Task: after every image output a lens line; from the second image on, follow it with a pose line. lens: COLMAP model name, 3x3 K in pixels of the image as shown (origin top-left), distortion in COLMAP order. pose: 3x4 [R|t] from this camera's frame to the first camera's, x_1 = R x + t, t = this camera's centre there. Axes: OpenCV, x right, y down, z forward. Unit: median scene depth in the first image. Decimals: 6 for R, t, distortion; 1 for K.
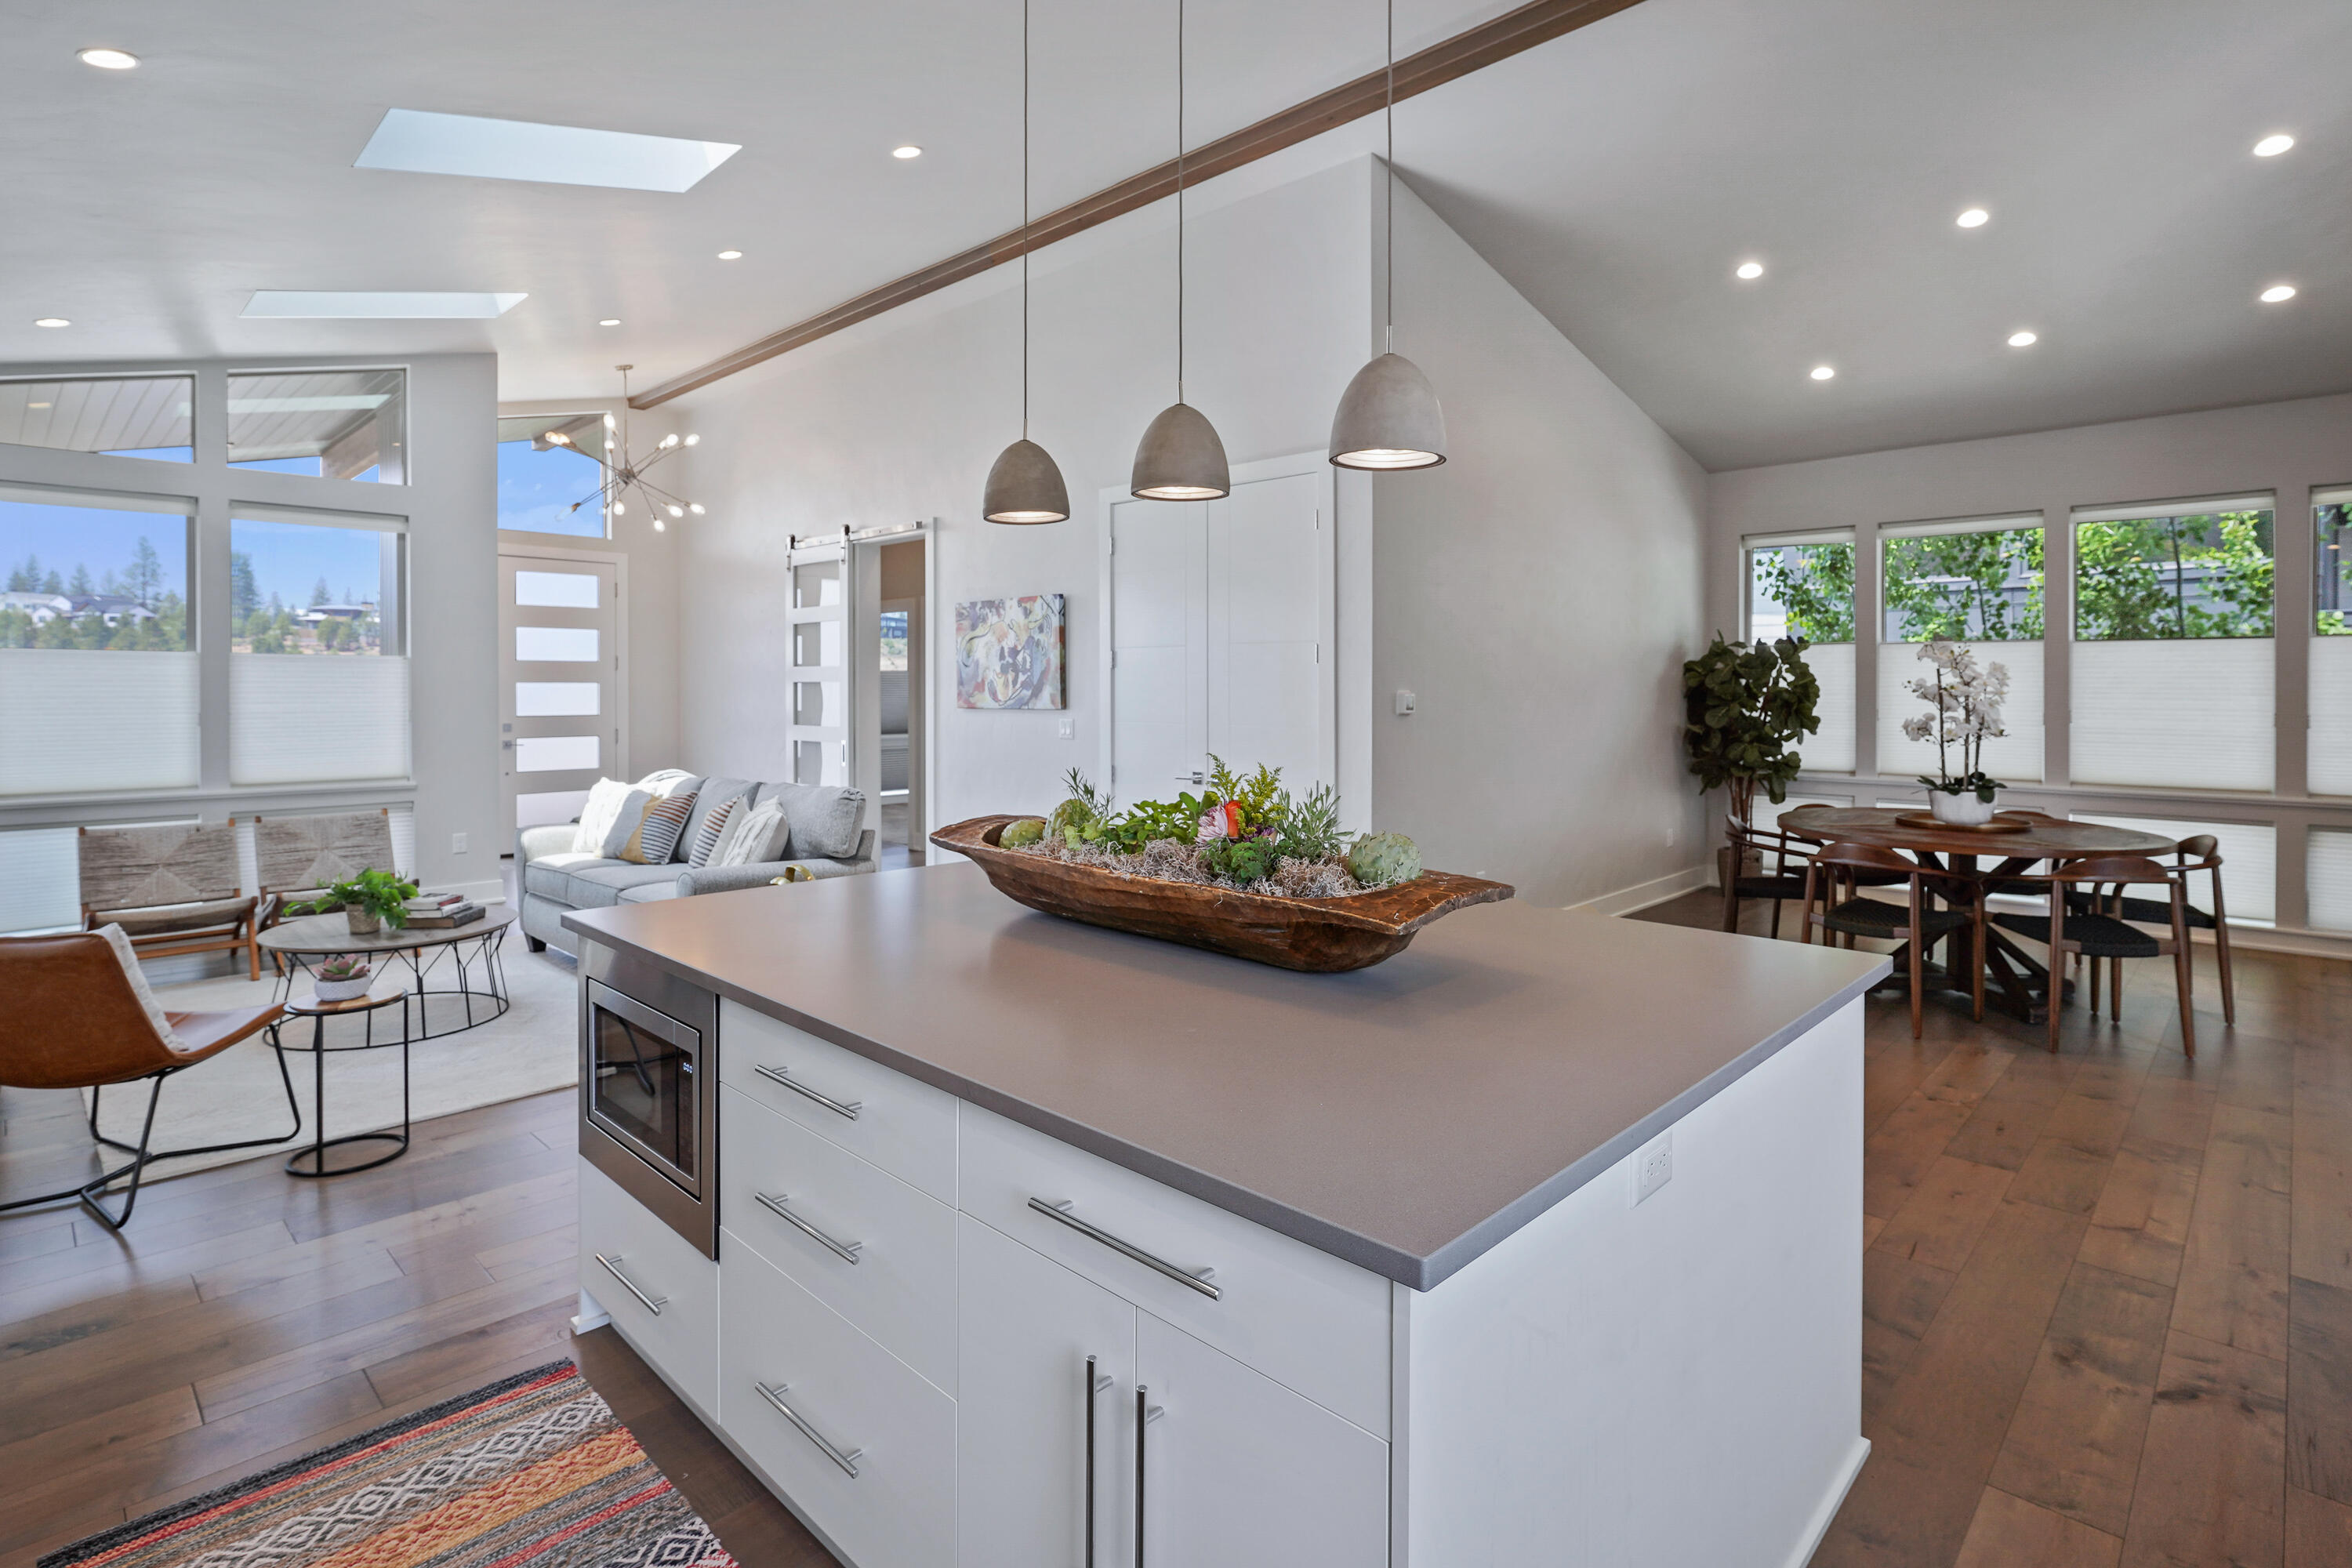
lens RADIAL K [[1182.6, 0, 1172.5], [0, 1182.6, 699.7], [0, 0, 1]] dist [-0.004560, 0.005055]
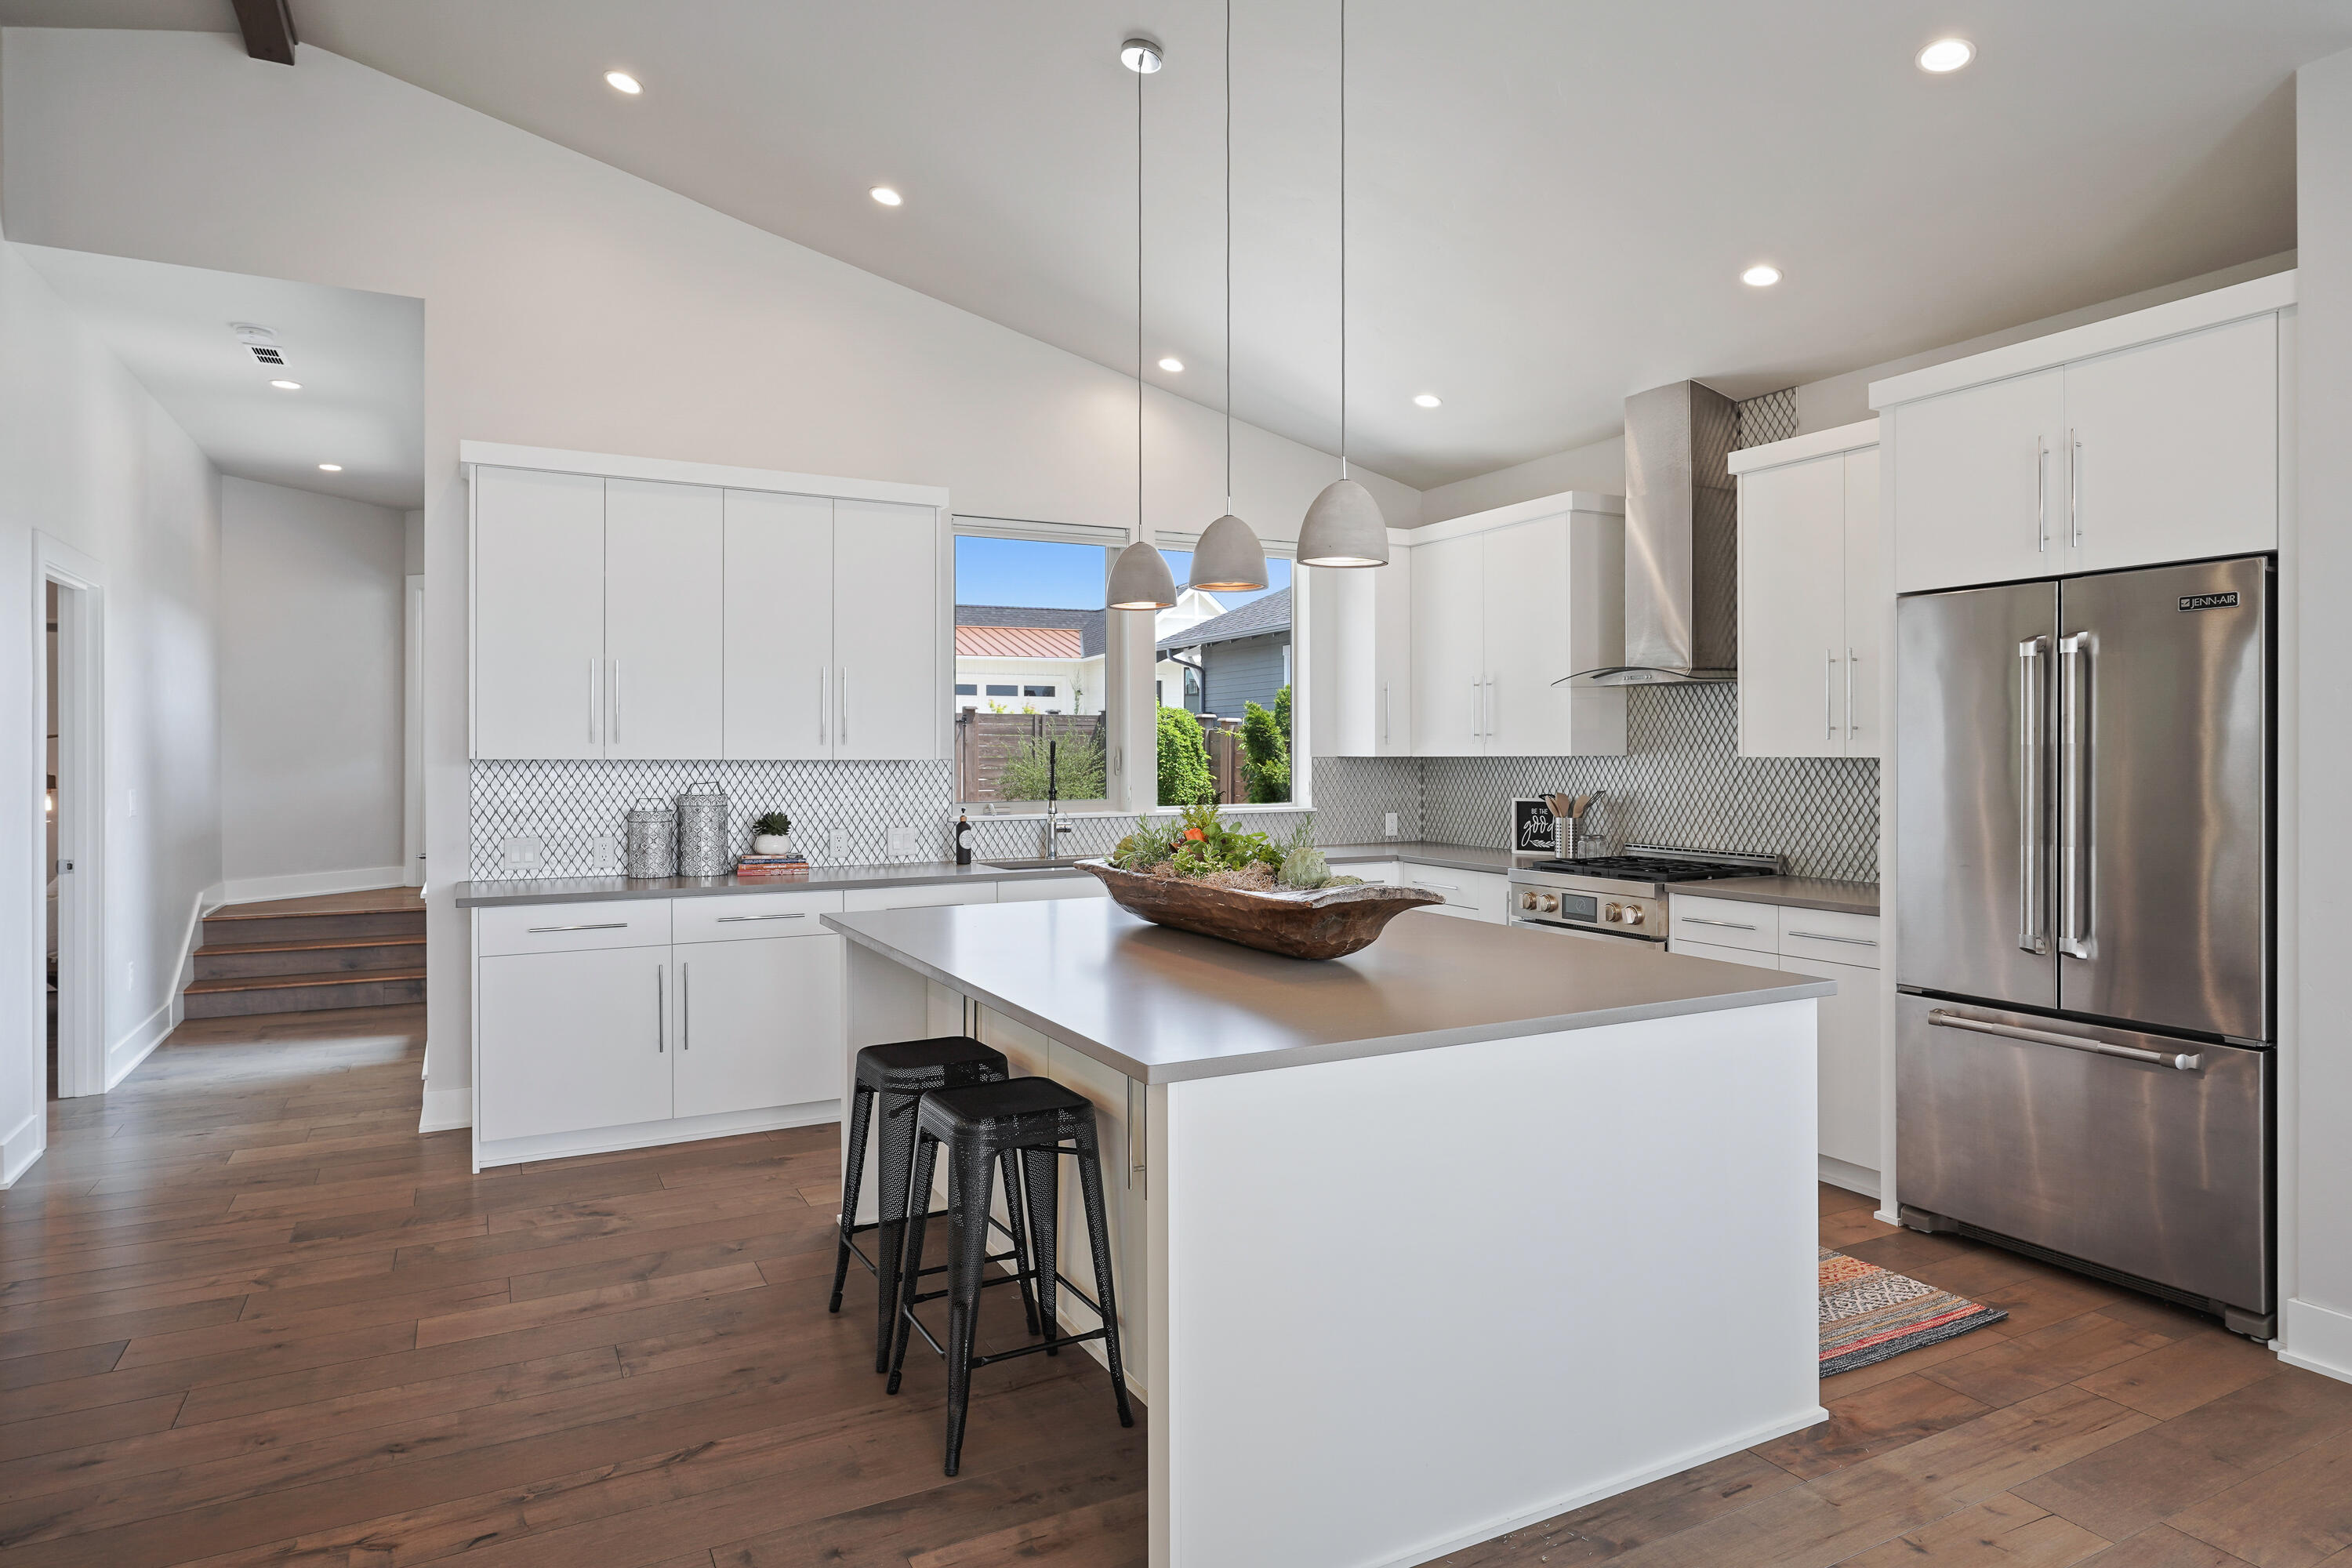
lens RADIAL K [[1361.2, 0, 1185.7], [0, 1361.2, 751.4], [0, 0, 1]] dist [-0.002512, 0.003786]
pose [[-0.960182, 0.000667, 0.279376, -0.274199], [0.003005, 0.999964, 0.007942, -0.015384], [-0.279361, 0.008465, -0.960149, 1.858902]]
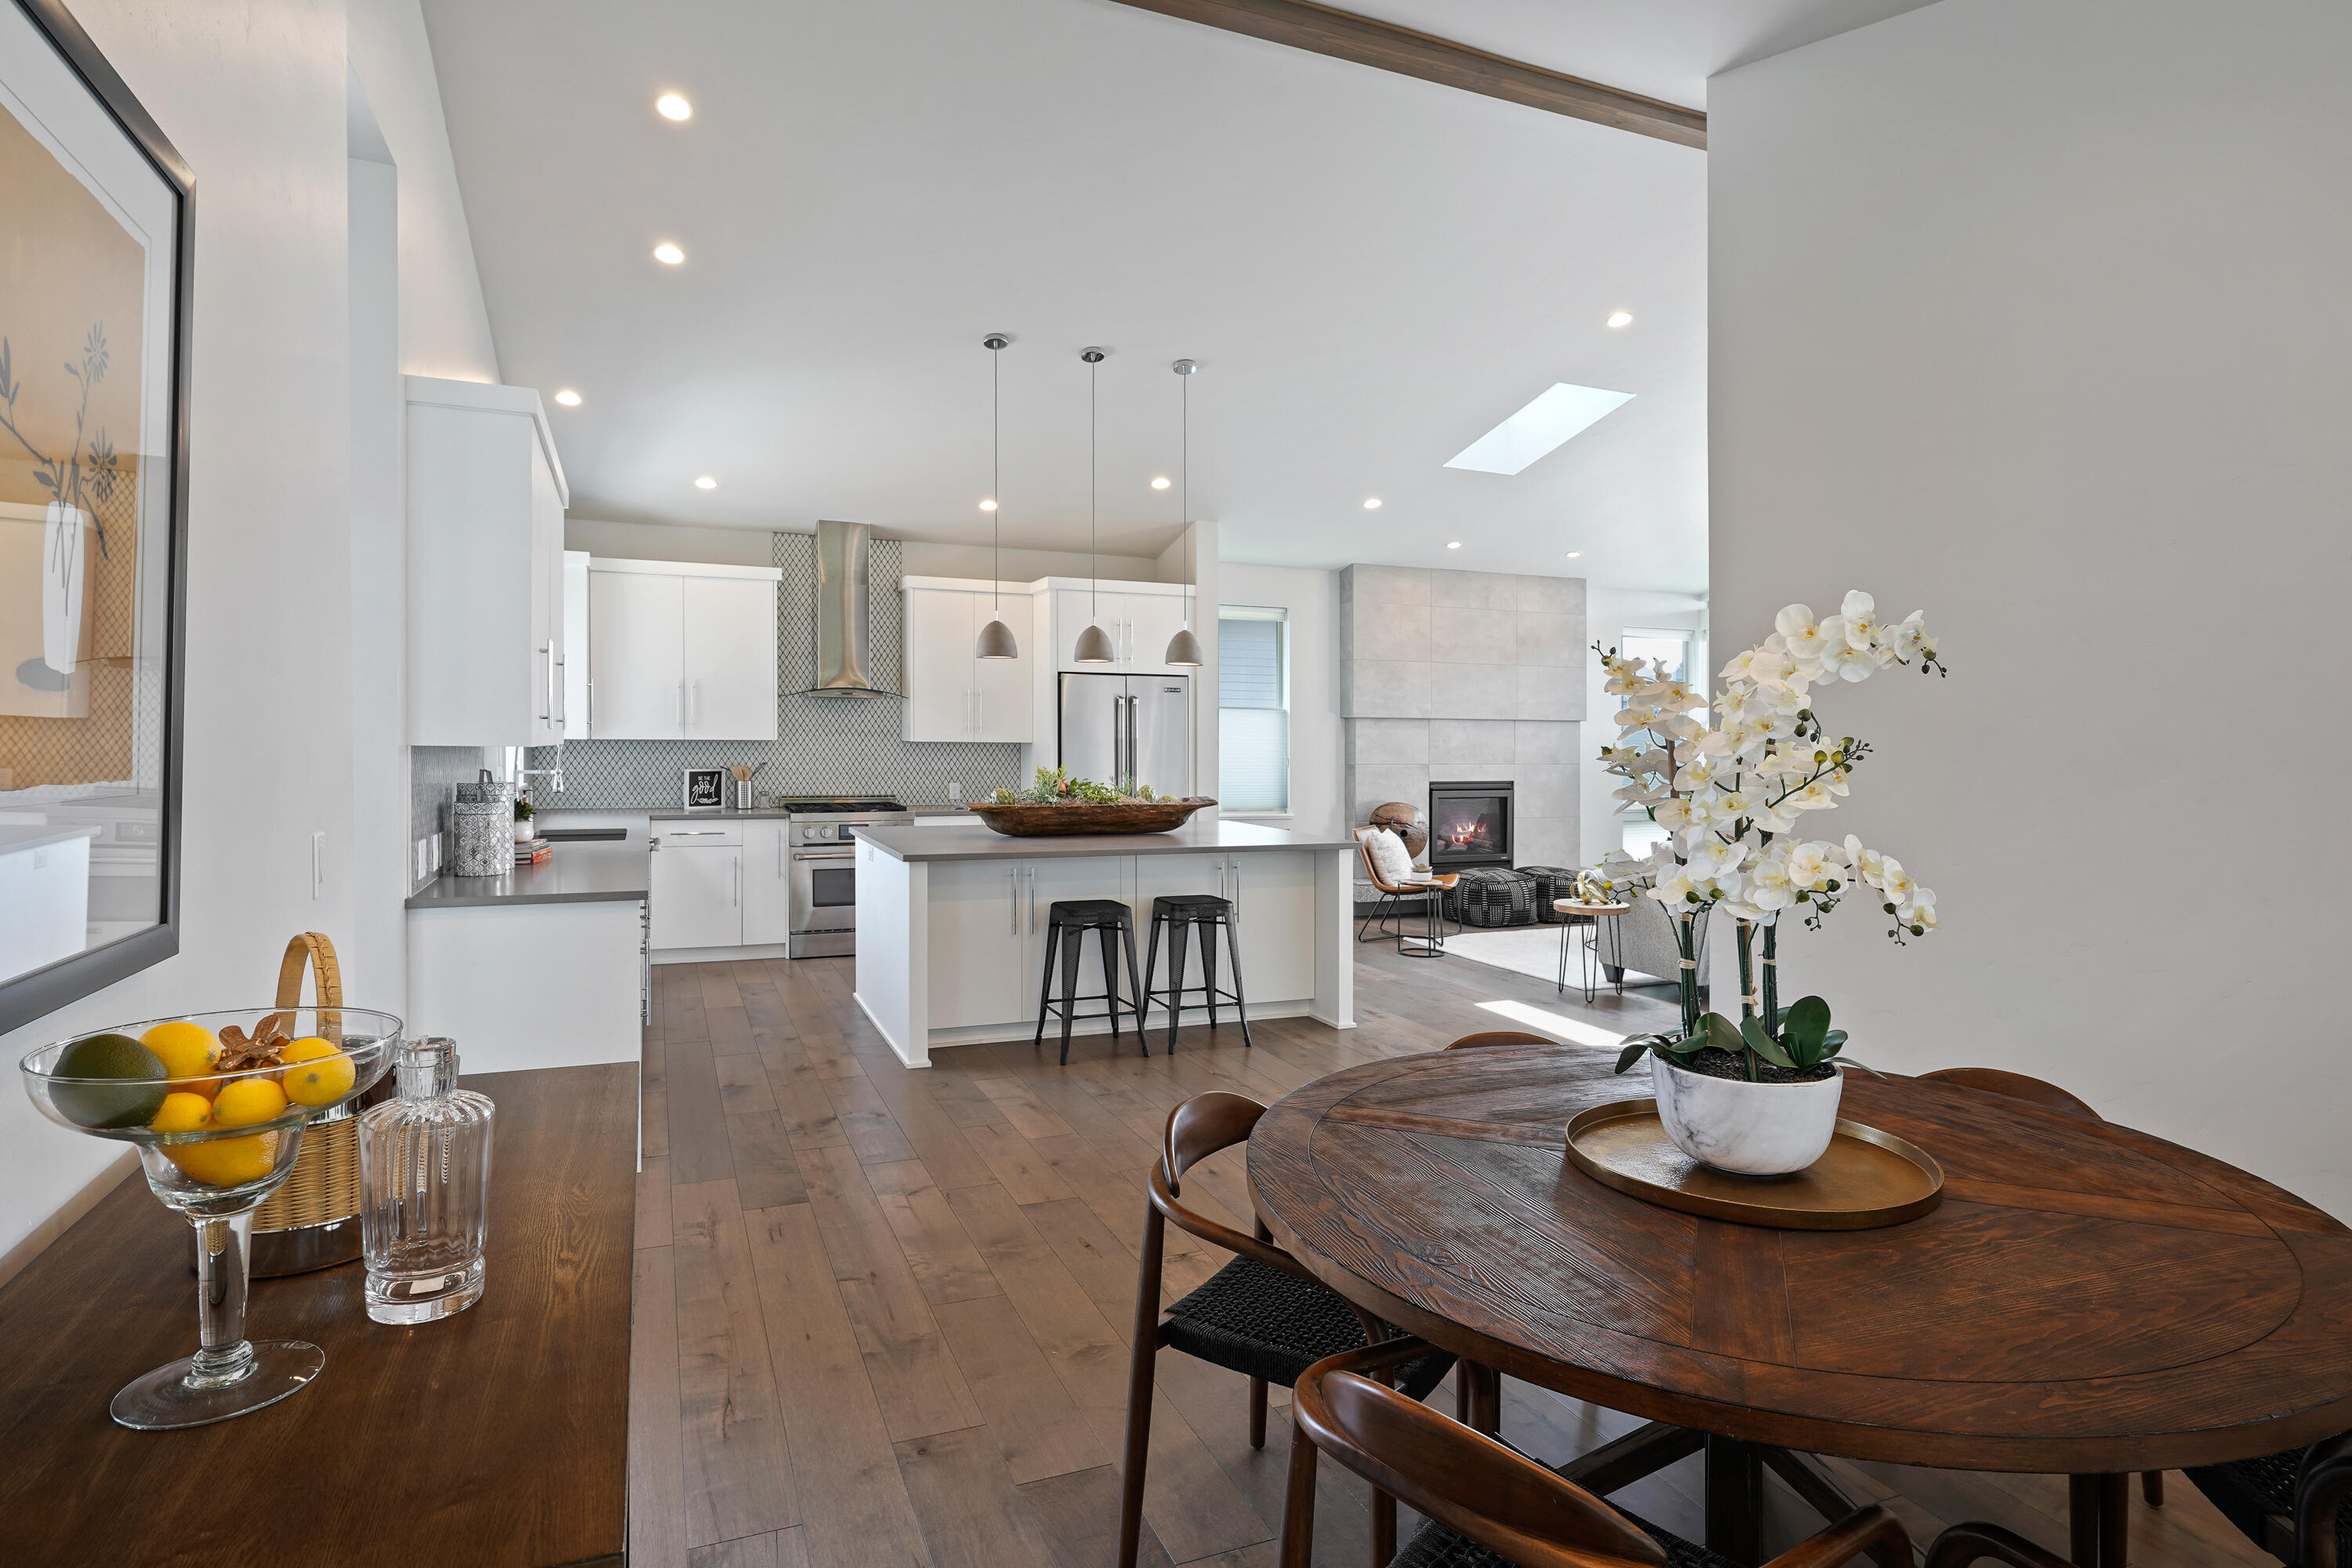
lens RADIAL K [[1196.4, 0, 1181.3], [0, 1196.4, 713.1], [0, 0, 1]] dist [0.004488, 0.004436]
pose [[-0.385337, -0.025630, -0.922420, 1.786642], [-0.017759, 0.999635, -0.020357, -0.012956], [0.922605, 0.008537, -0.385652, 1.671458]]
